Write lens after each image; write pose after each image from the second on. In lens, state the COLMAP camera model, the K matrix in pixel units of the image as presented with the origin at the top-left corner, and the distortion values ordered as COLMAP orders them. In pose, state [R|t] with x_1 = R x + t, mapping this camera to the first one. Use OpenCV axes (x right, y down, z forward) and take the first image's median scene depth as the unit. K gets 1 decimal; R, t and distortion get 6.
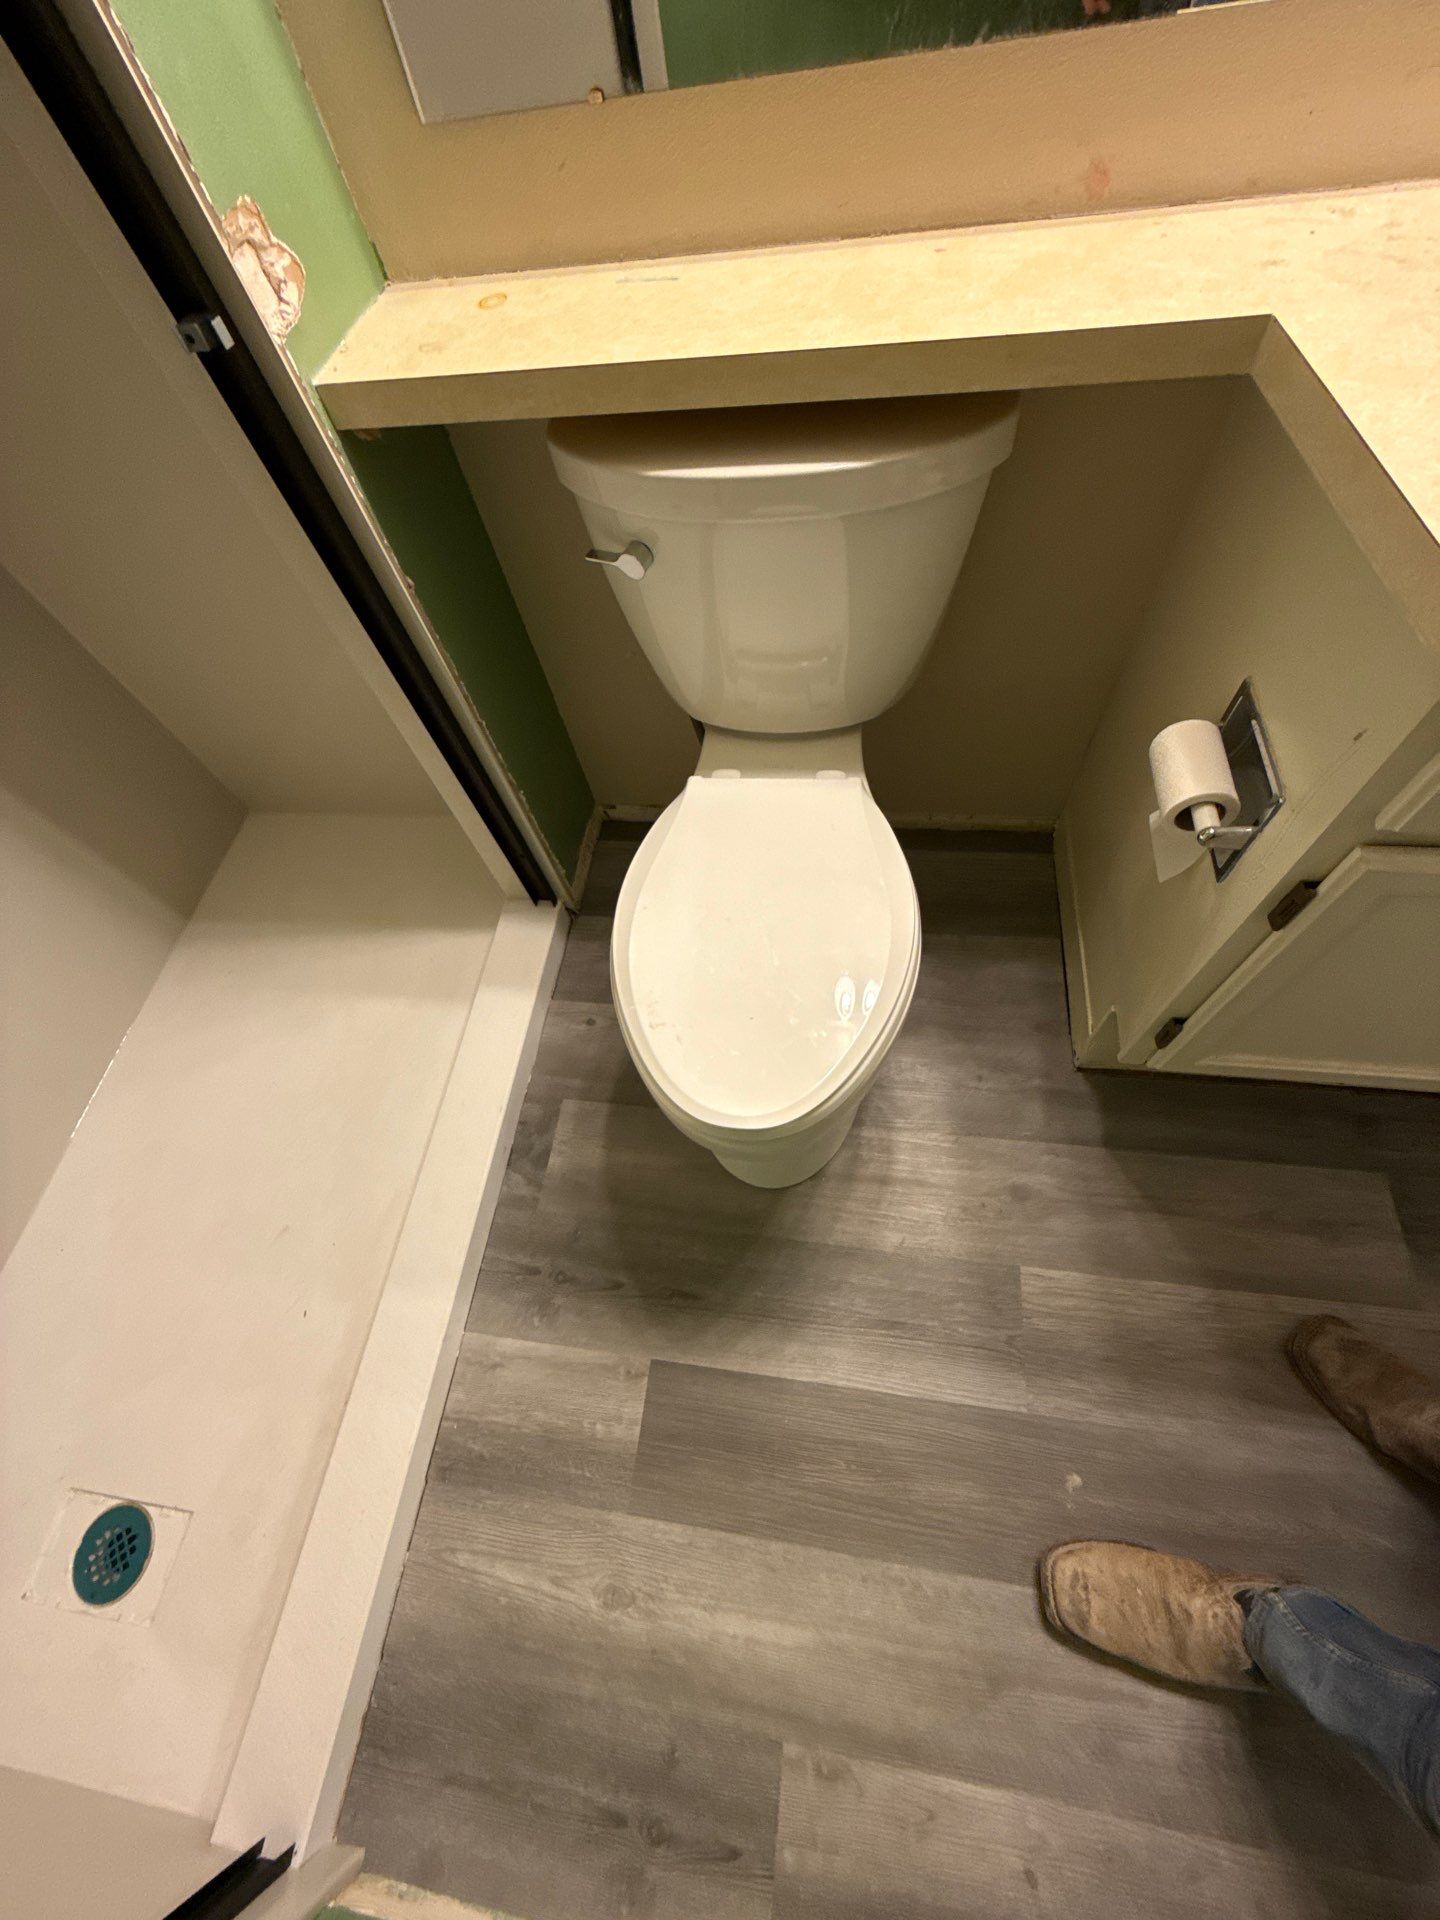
lens RADIAL K [[759.8, 0, 708.7], [0, 759.8, 967.1], [0, 0, 1]] dist [0.002412, -0.000337]
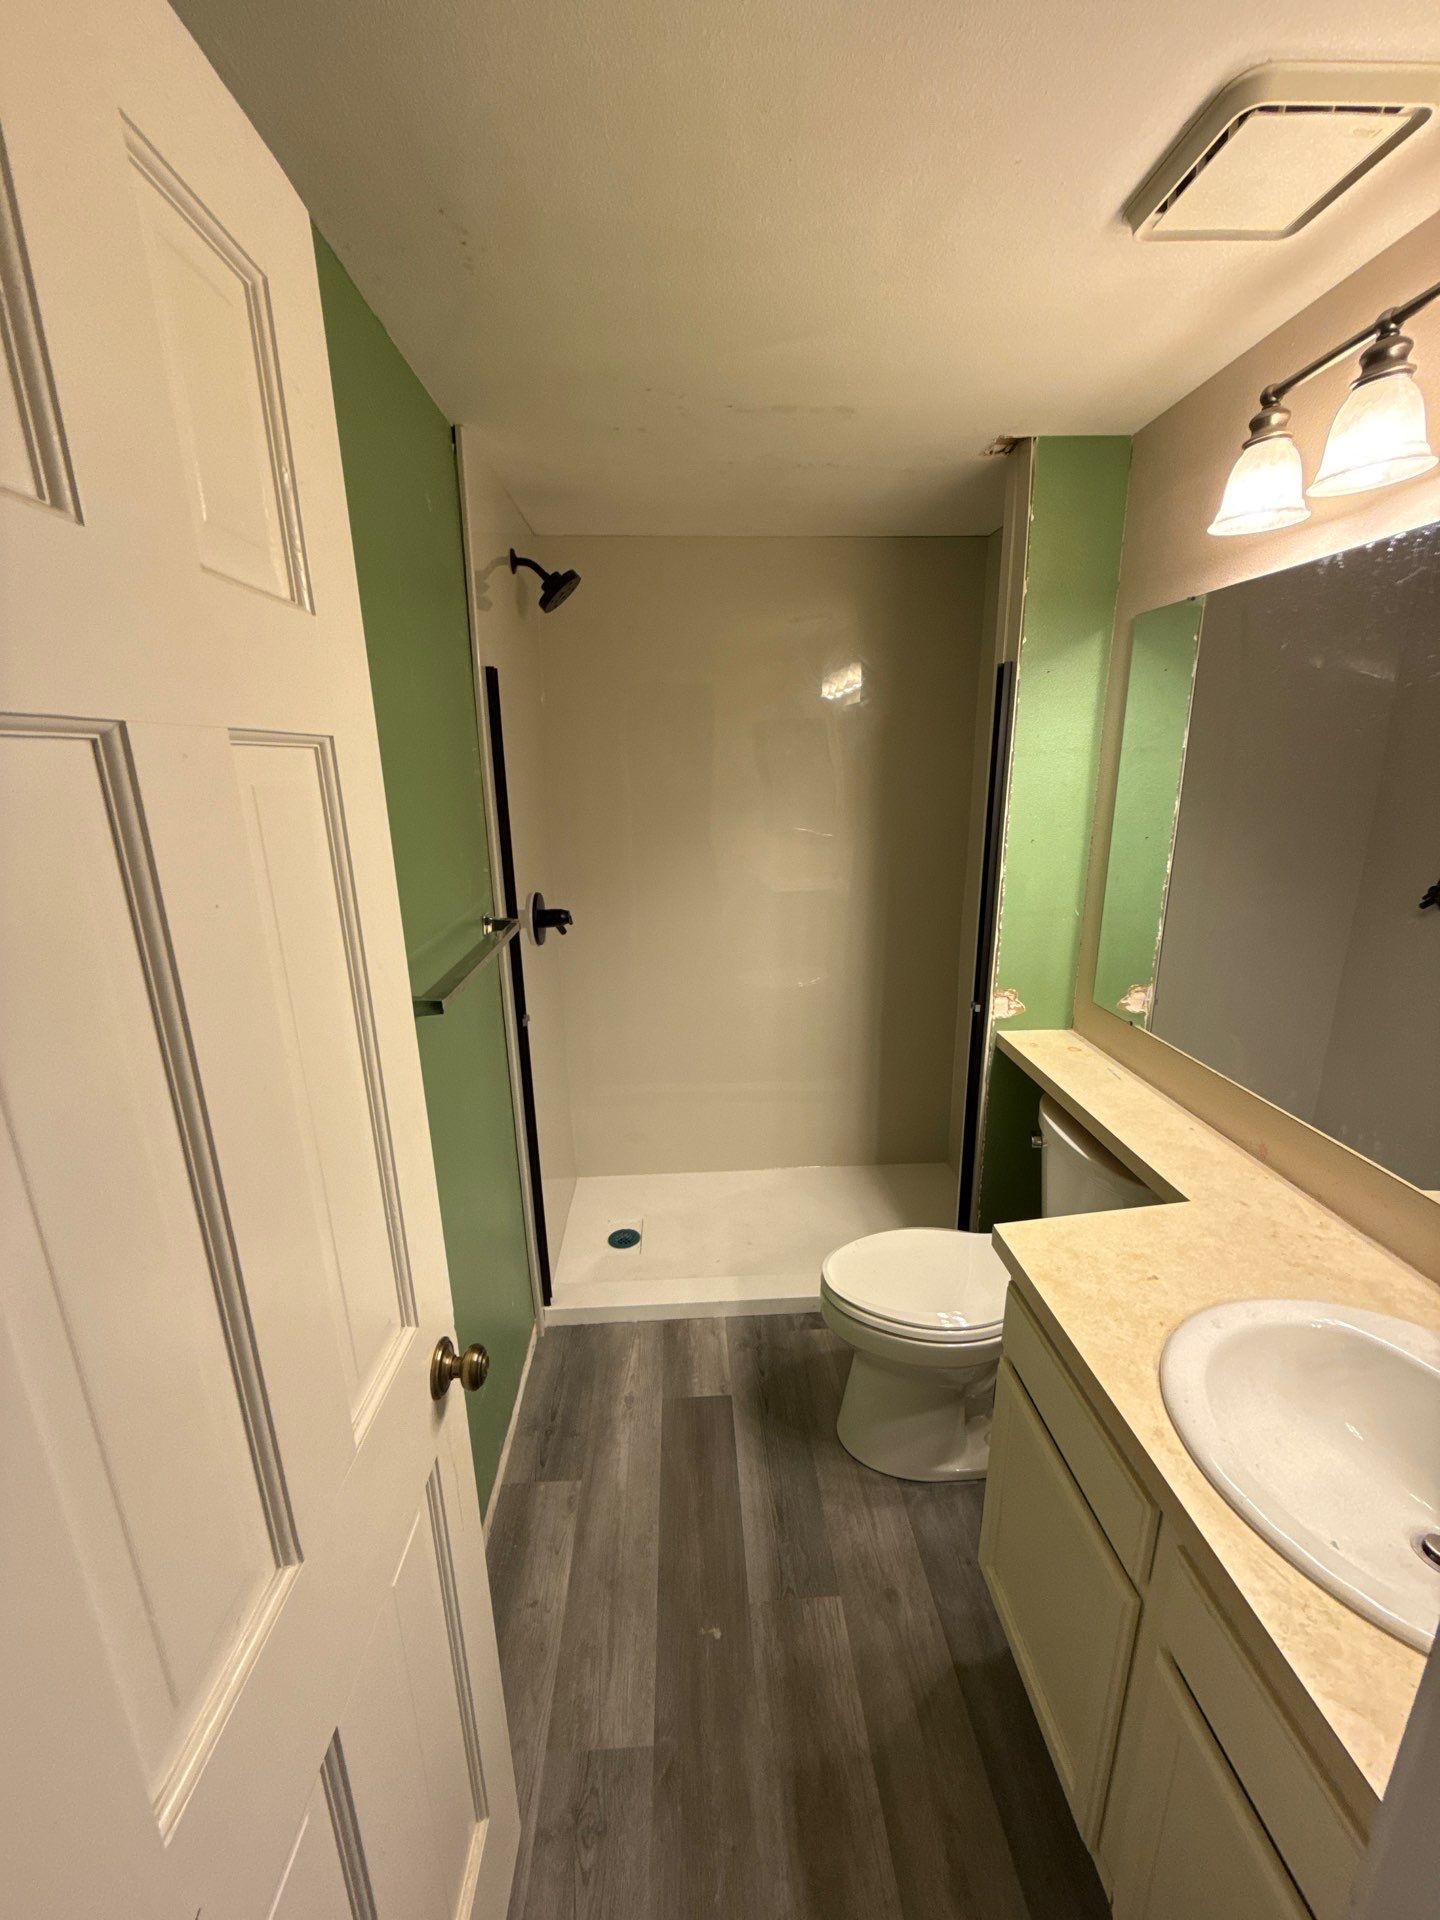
lens RADIAL K [[759.8, 0, 723.4], [0, 759.8, 964.6], [0, 0, 1]] dist [0.002412, -0.000337]
pose [[0.186061, 0.369029, -0.910604, 1.319663], [-0.863434, 0.503700, 0.027705, -0.050423], [0.468895, 0.781091, 0.412351, -0.640857]]
